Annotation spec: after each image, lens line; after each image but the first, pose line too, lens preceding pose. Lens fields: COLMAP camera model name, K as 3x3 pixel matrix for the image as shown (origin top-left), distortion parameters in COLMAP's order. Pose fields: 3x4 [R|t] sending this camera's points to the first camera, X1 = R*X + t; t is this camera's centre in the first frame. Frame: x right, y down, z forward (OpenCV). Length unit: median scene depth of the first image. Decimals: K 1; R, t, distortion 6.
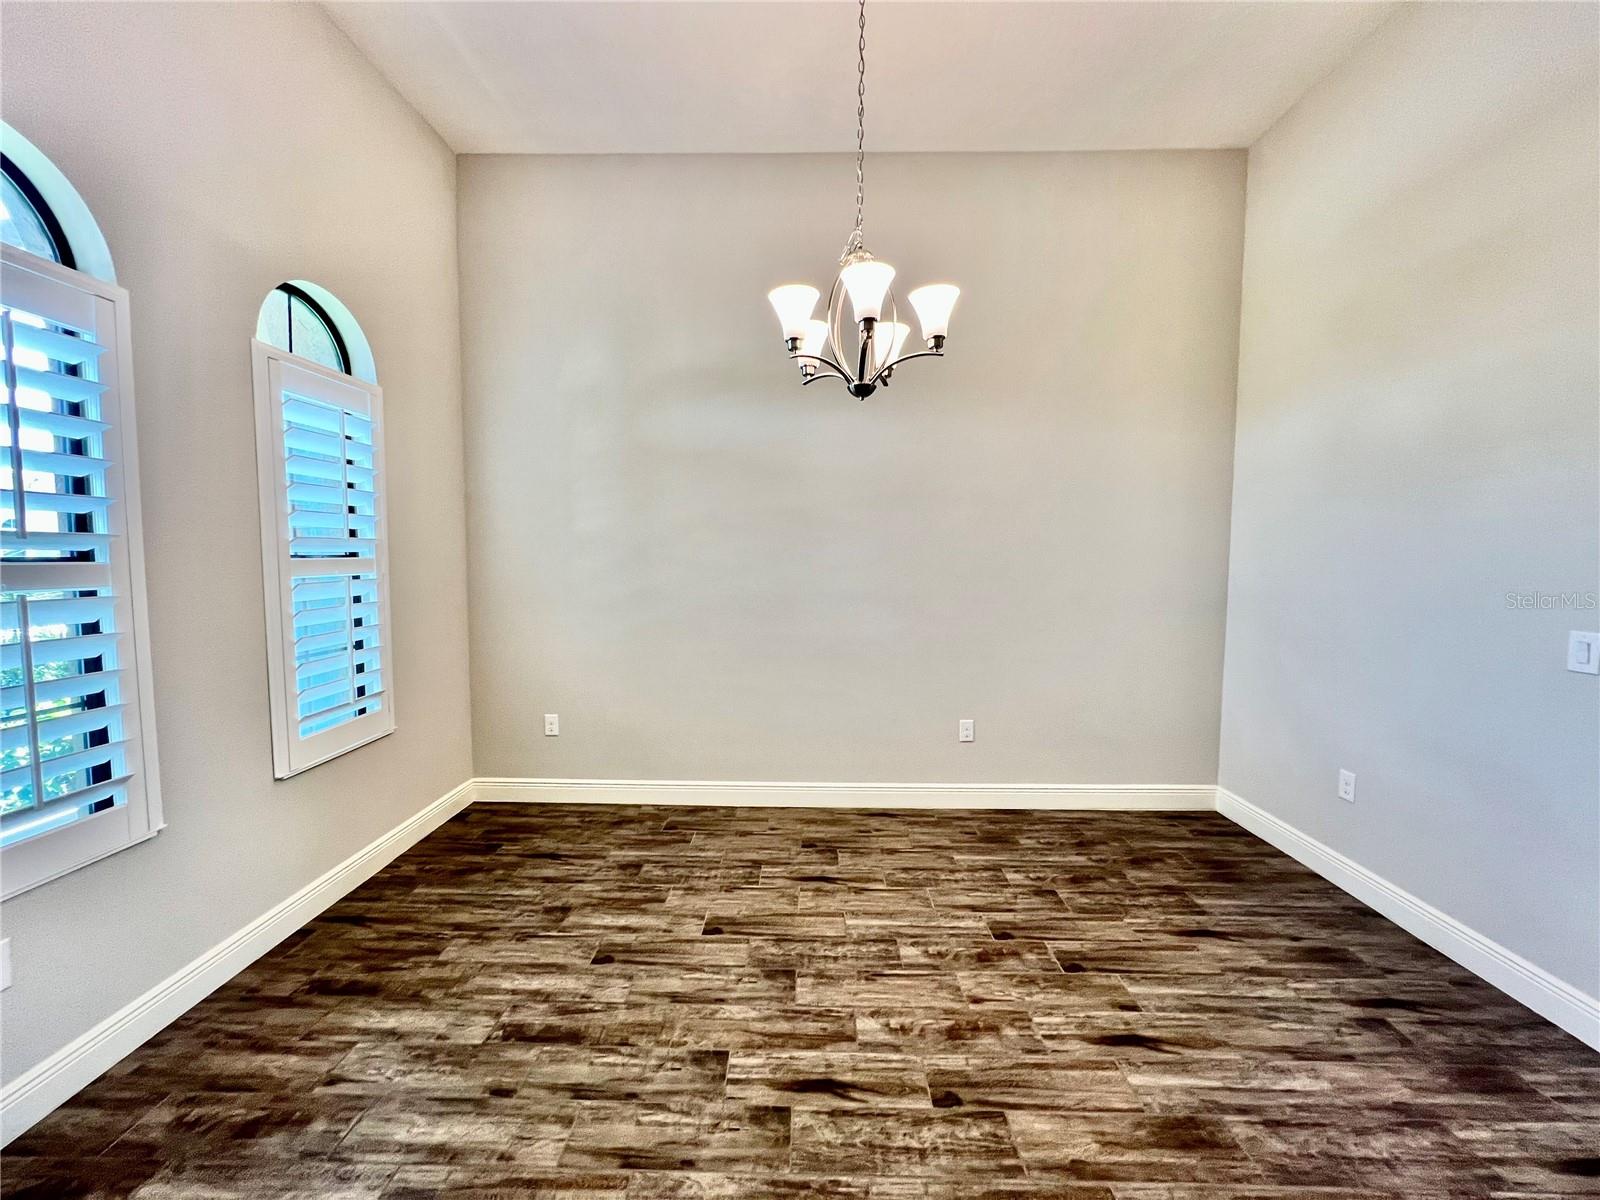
lens RADIAL K [[636.8, 0, 801.0], [0, 636.8, 594.8], [0, 0, 1]] dist [-0.000733, 0.000609]
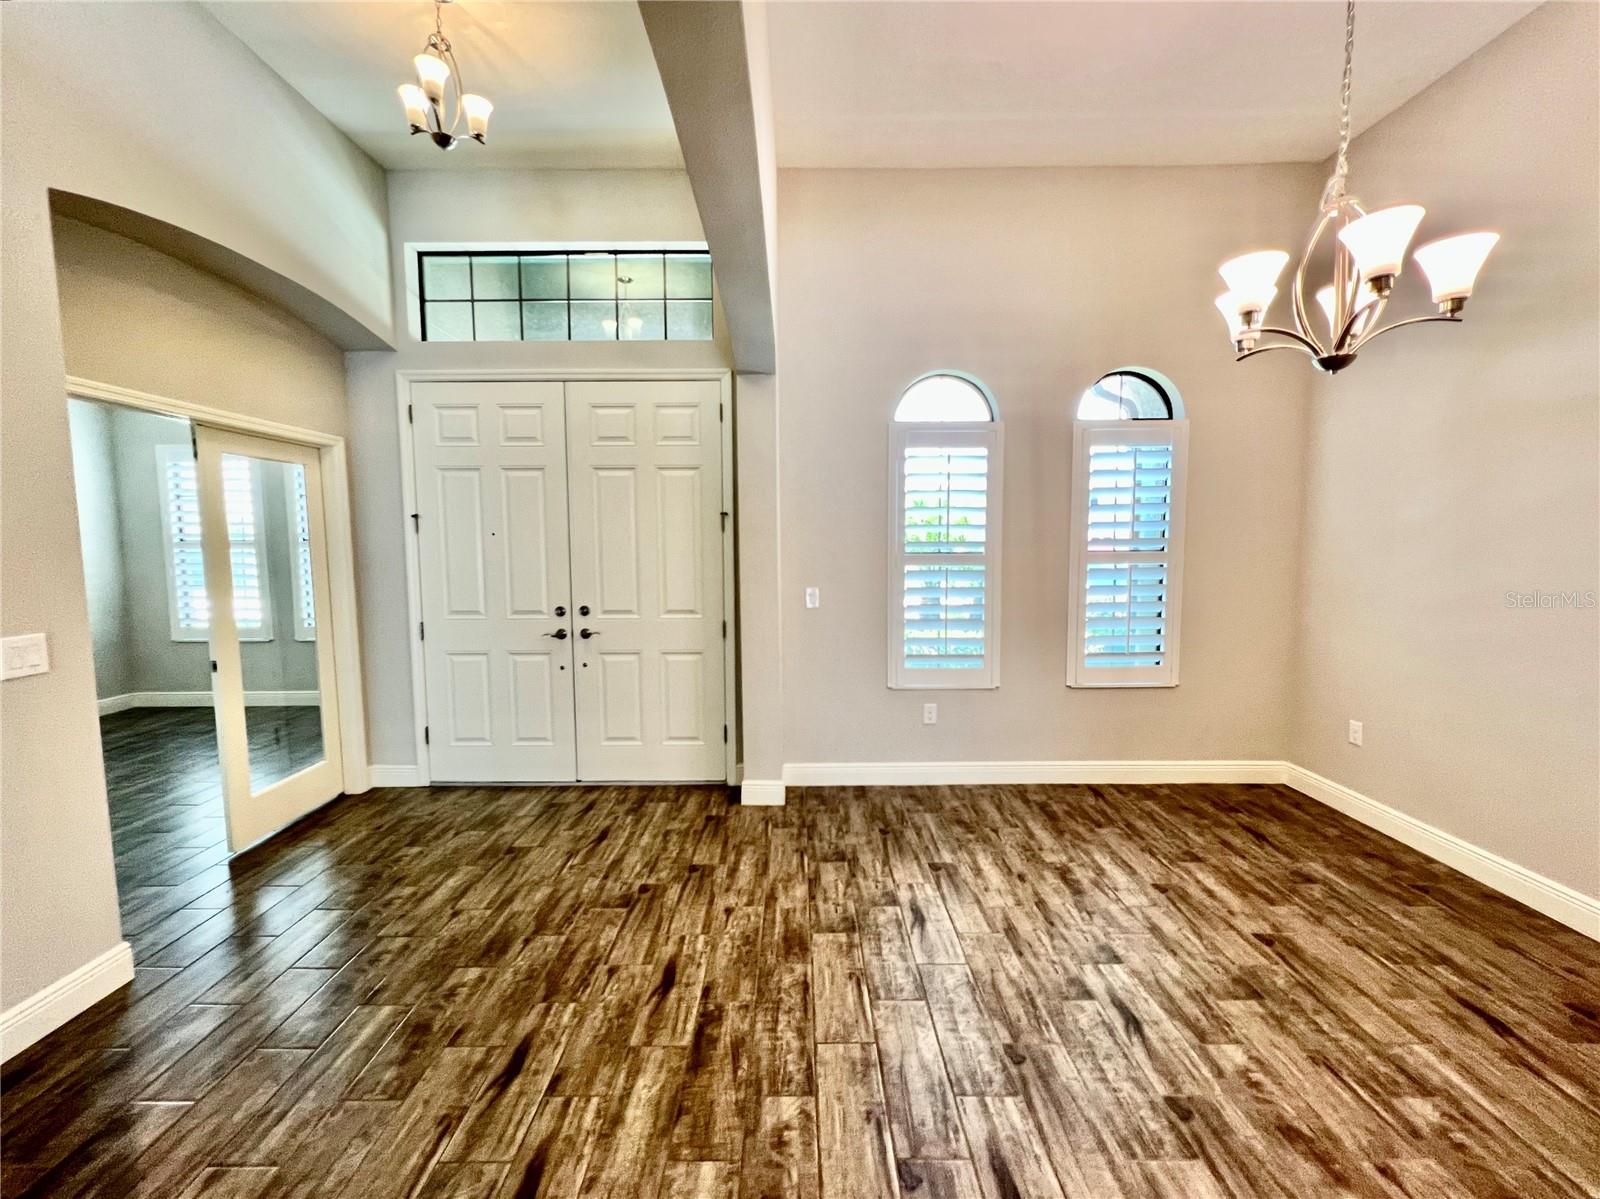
lens RADIAL K [[636.8, 0, 795.5], [0, 636.8, 600.2], [0, 0, 1]] dist [-0.000733, 0.000609]
pose [[0.029165, 0.085211, -0.995936, 0.844631], [-0.058178, 0.994816, 0.083411, -0.031878], [0.997880, 0.055509, 0.033971, 0.242855]]
